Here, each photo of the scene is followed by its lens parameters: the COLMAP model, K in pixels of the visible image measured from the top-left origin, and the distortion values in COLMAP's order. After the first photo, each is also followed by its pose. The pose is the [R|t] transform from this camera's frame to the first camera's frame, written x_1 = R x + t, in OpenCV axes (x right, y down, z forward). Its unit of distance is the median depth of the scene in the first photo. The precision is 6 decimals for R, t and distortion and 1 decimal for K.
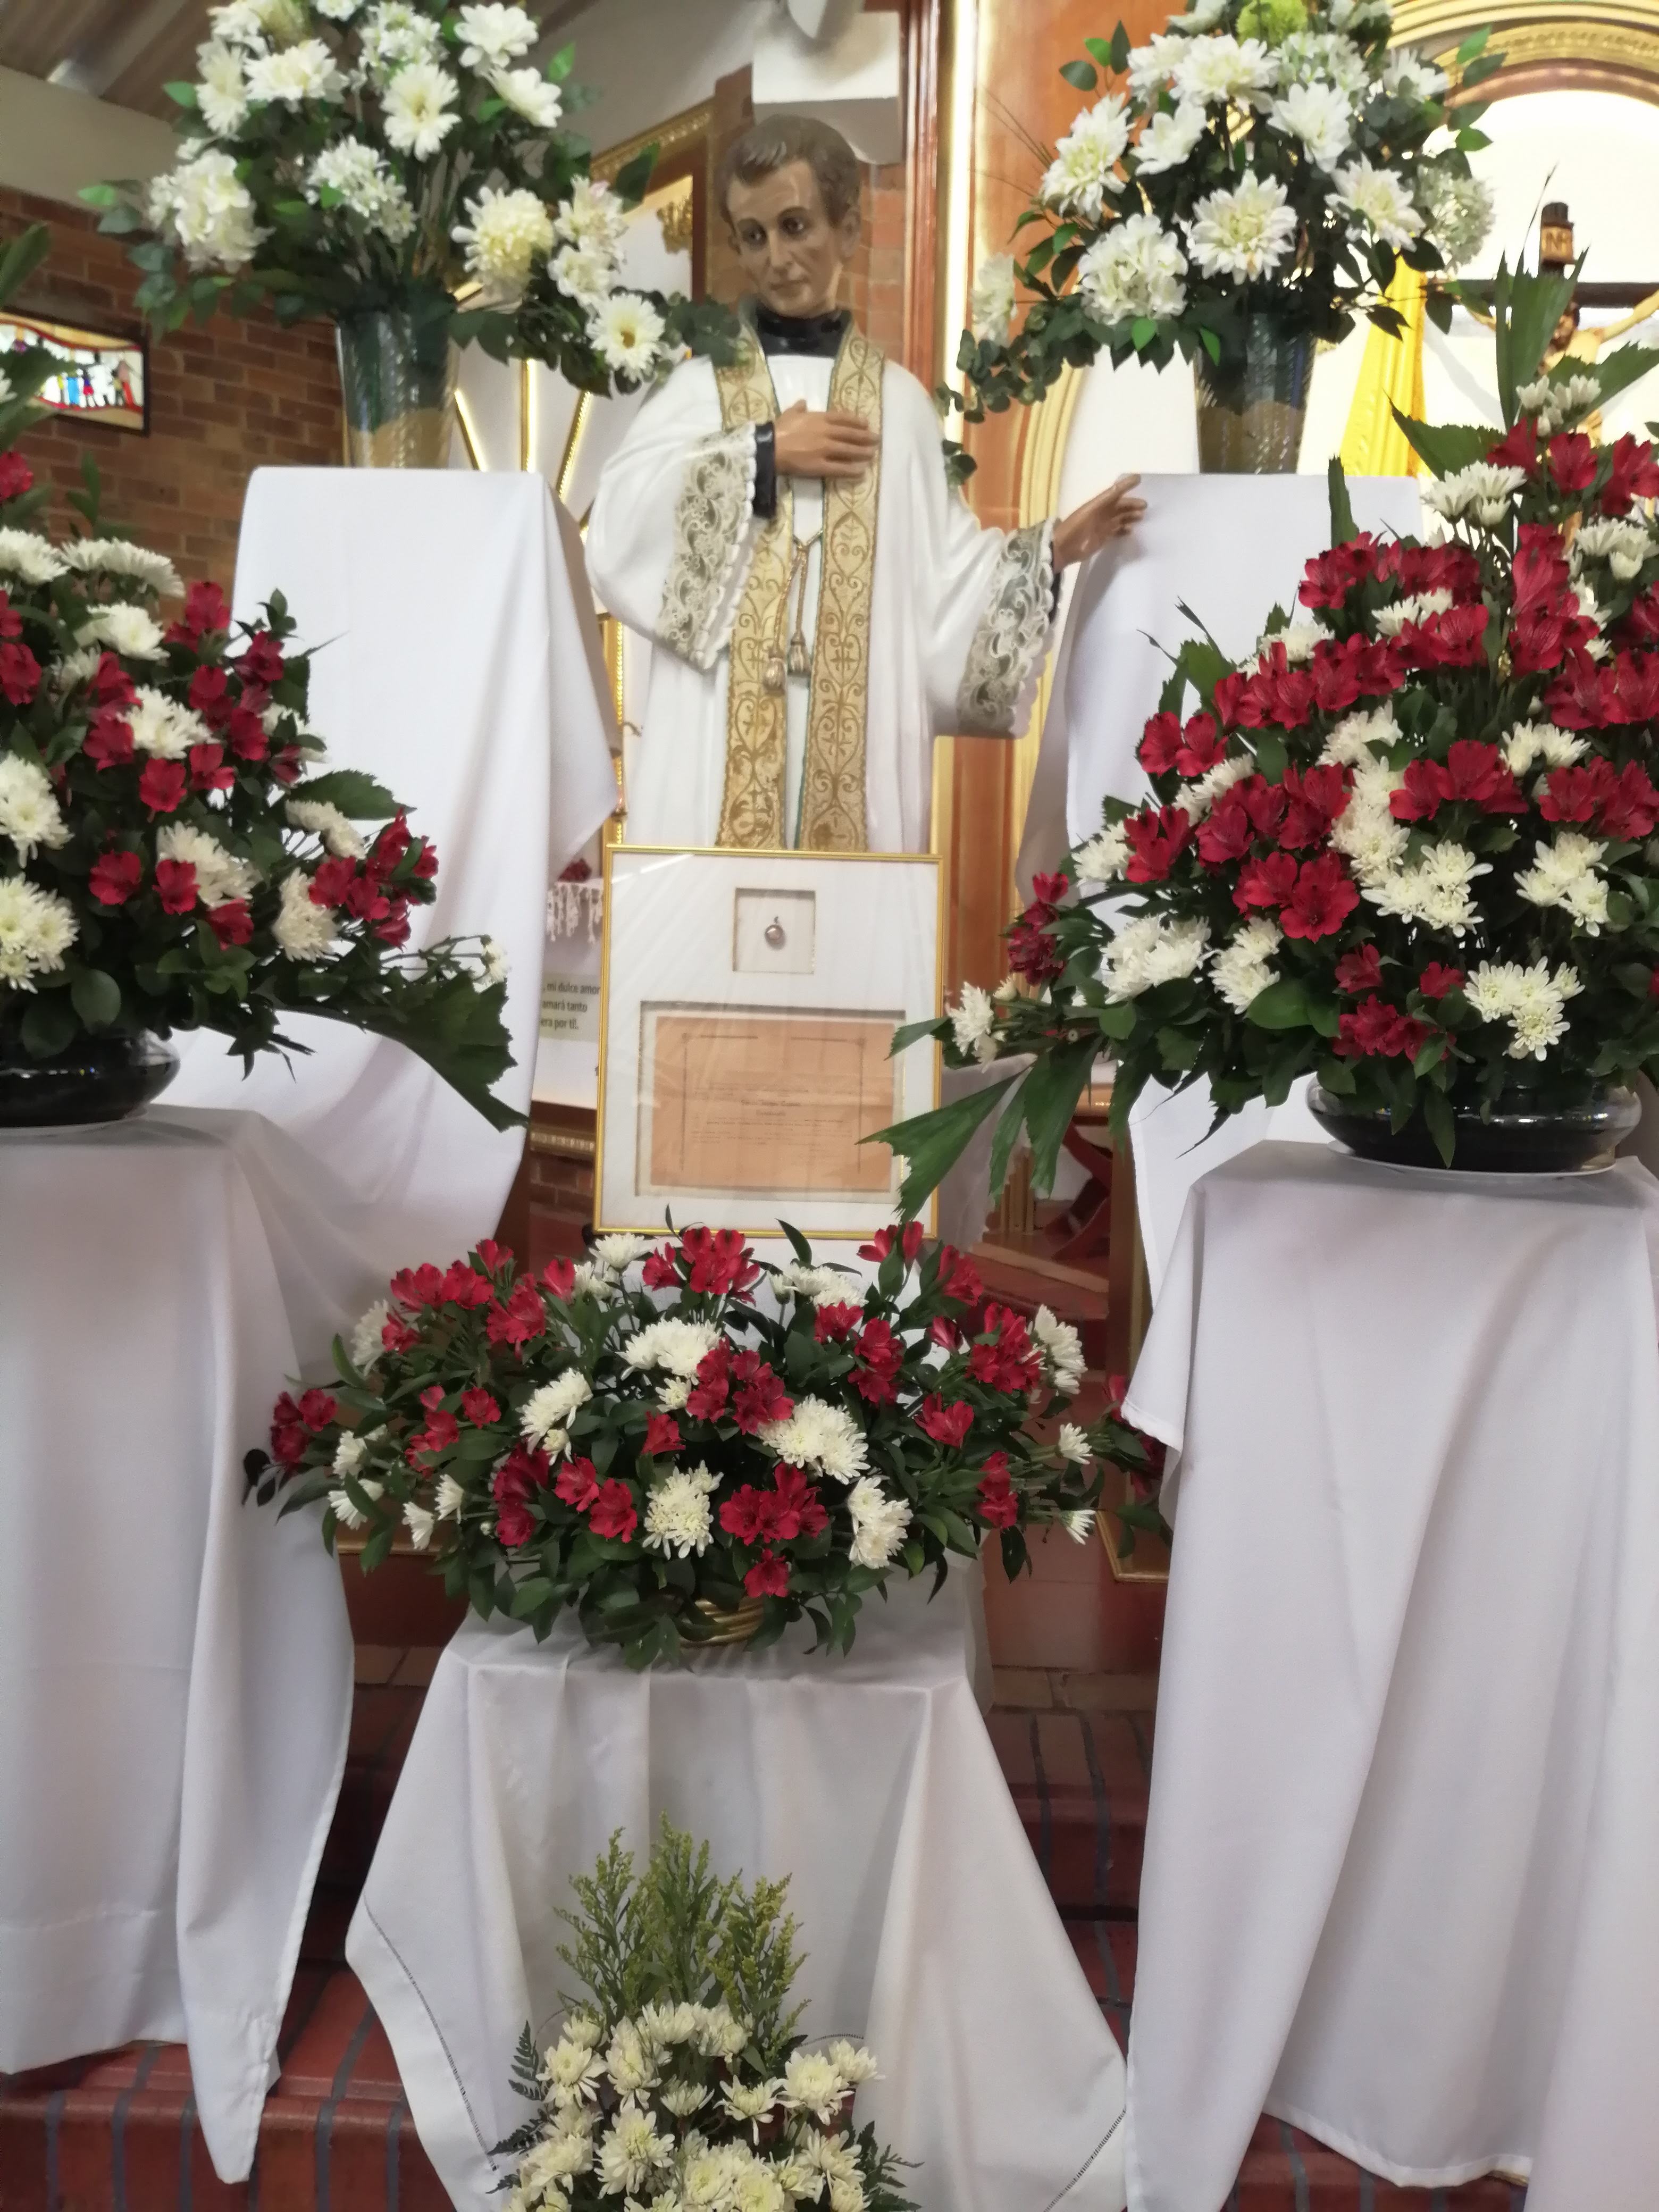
lens RADIAL K [[1731.5, 0, 797.5], [0, 1731.5, 1113.6], [0, 0, 1]] dist [0.023985, -0.042506]
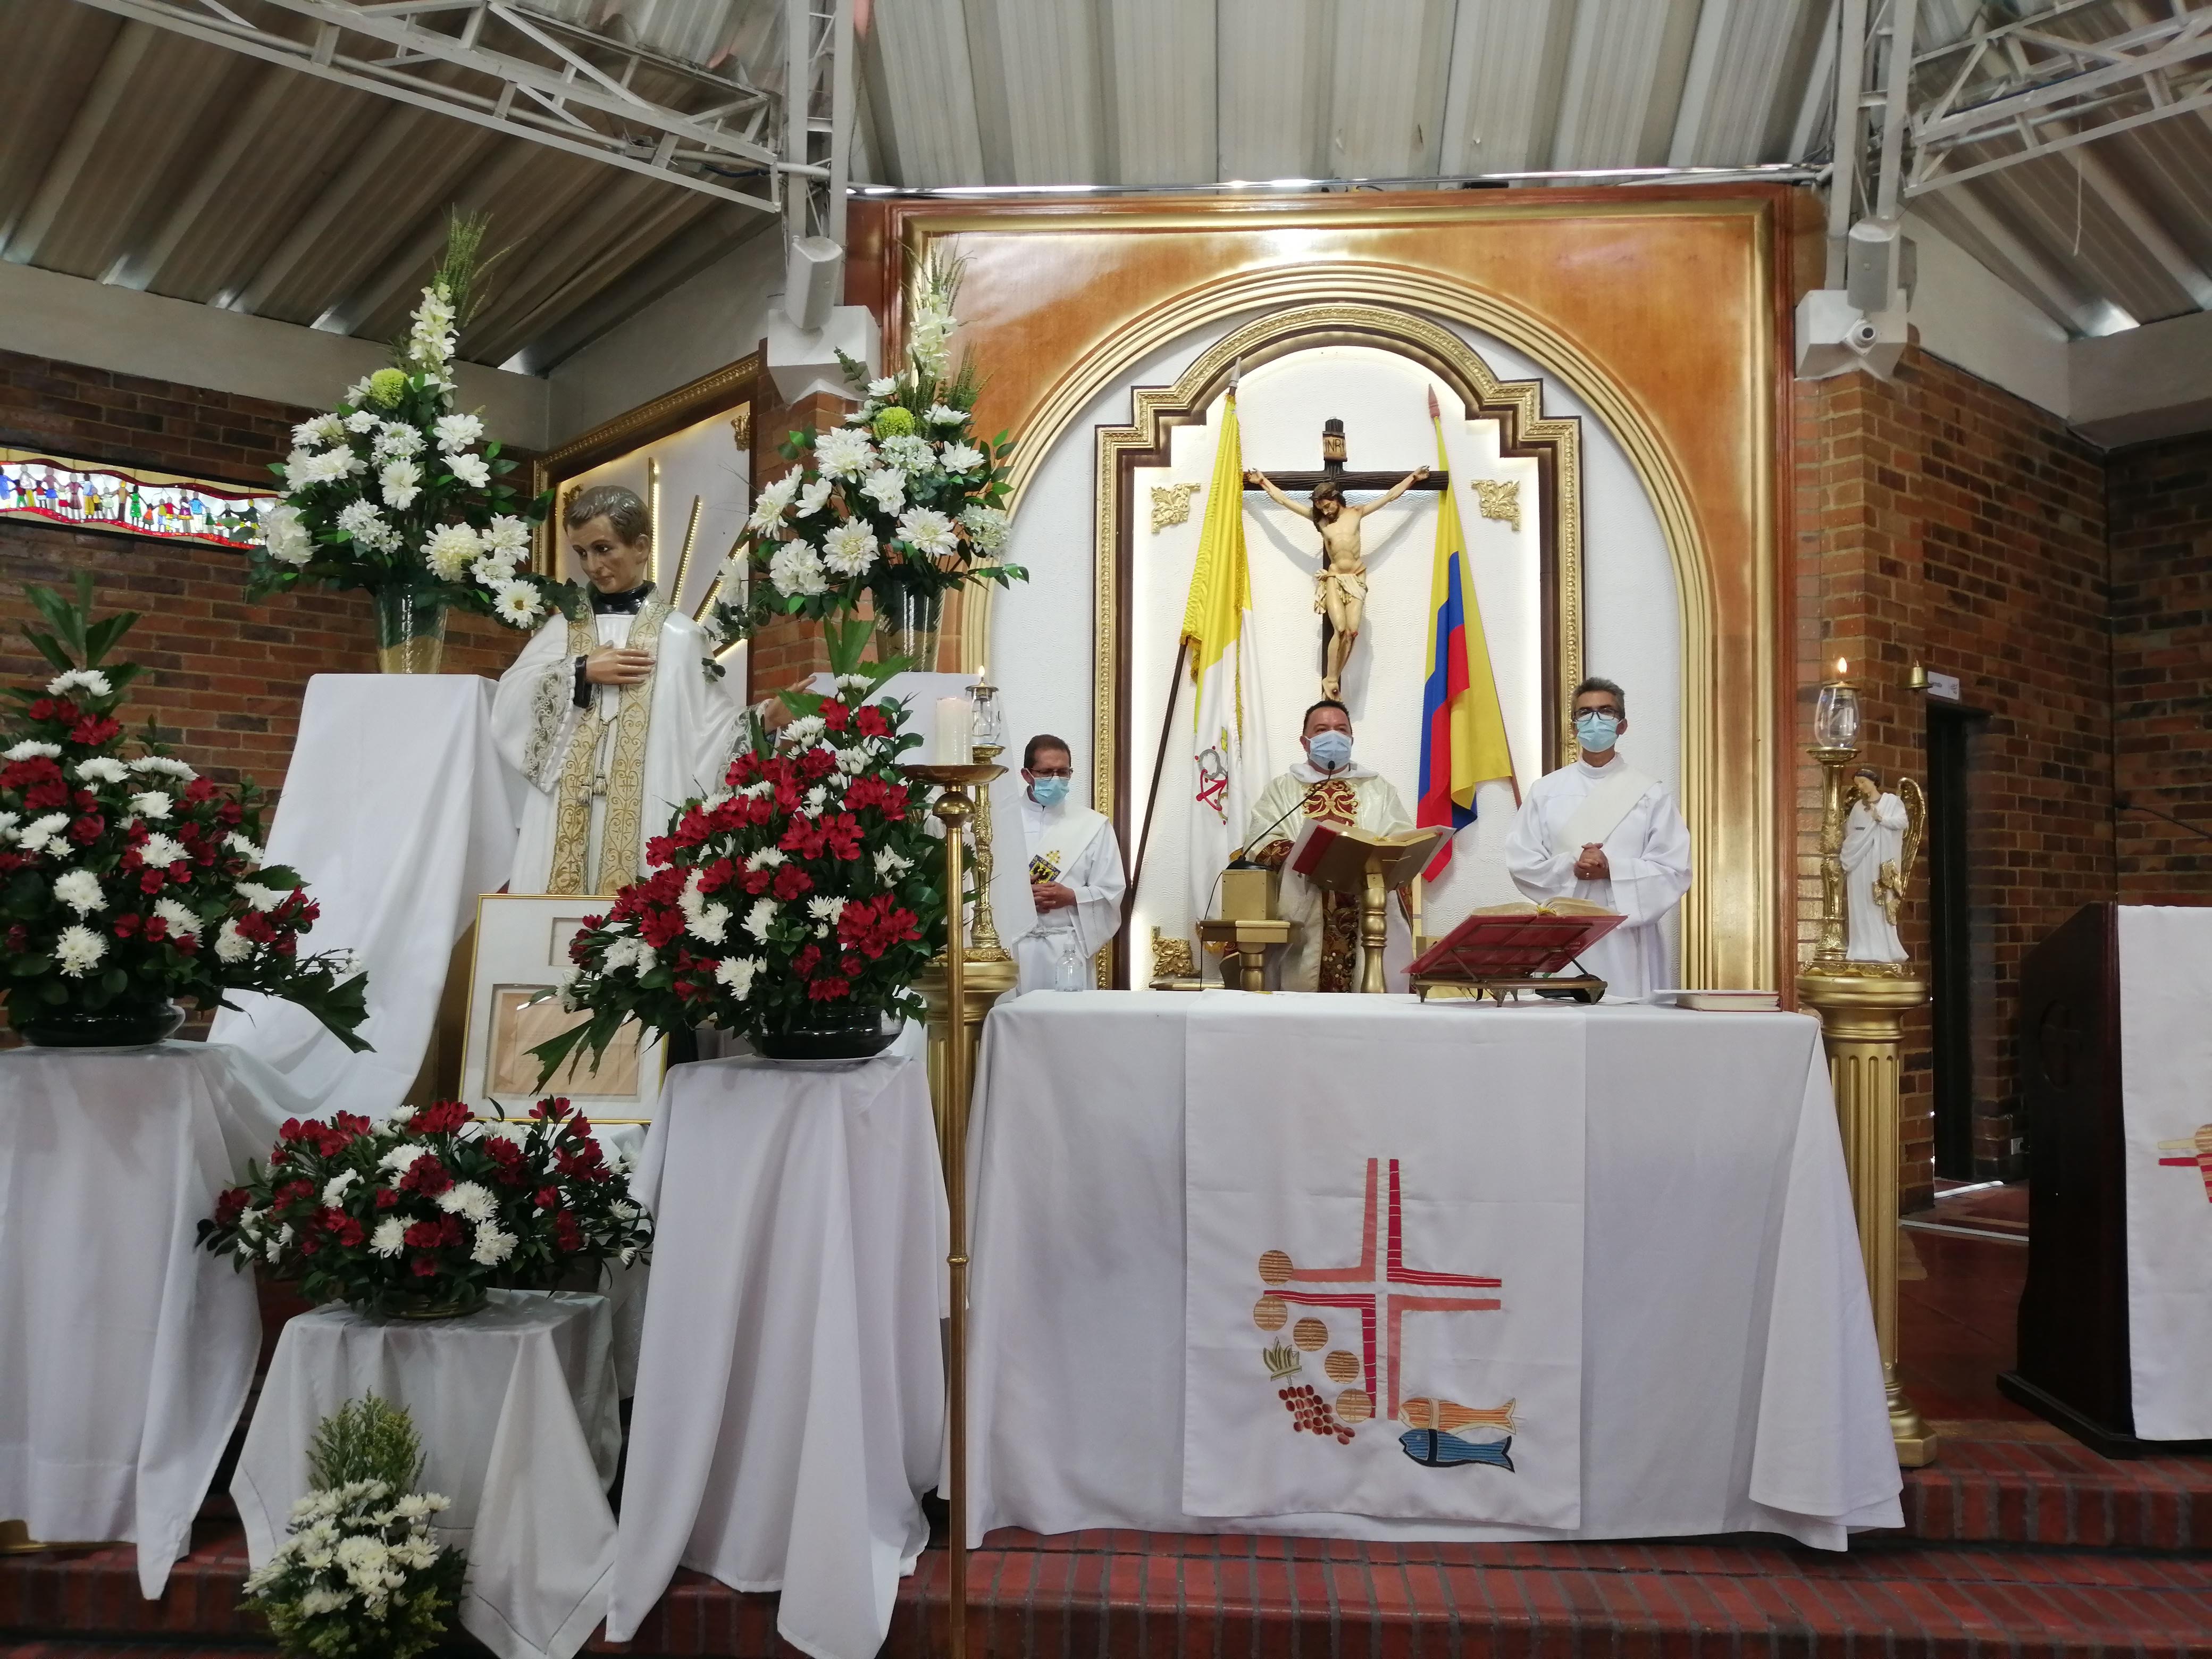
lens RADIAL K [[1731.5, 0, 1098.9], [0, 1731.5, 844.1], [0, 0, 1]] dist [0.023985, -0.042506]
pose [[0.999648, -0.012152, -0.023577, 0.557761], [0.008378, 0.988030, -0.154035, 0.068500], [0.025166, 0.153783, 0.987784, -0.714422]]
